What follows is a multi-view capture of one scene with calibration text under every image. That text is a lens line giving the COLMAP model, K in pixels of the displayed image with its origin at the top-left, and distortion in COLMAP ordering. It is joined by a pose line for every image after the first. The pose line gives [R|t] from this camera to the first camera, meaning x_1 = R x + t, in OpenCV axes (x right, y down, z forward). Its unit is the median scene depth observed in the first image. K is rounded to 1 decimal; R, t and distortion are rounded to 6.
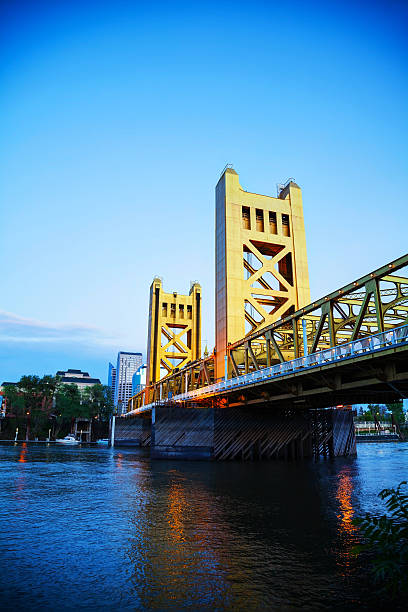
lens RADIAL K [[414.3, 0, 204.0], [0, 414.3, 306.0], [0, 0, 1]] dist [-0.117749, -0.000404]
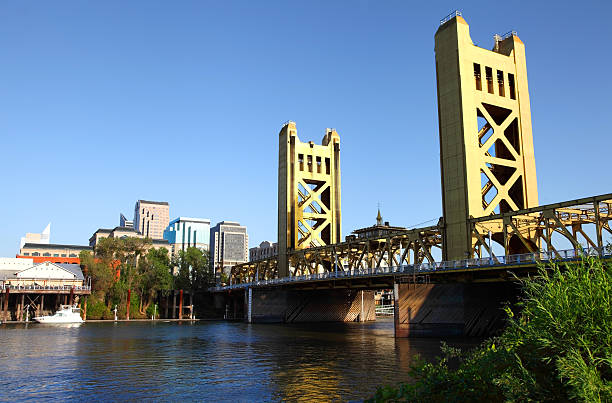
lens RADIAL K [[529.4, 0, 306.0], [0, 529.4, 201.5], [0, 0, 1]] dist [-0.034221, 0.001818]
pose [[0.986366, 0.026087, 0.162488, -0.422606], [-0.044206, 0.993067, 0.108918, -0.048133], [-0.158520, -0.114616, 0.980681, -0.103164]]
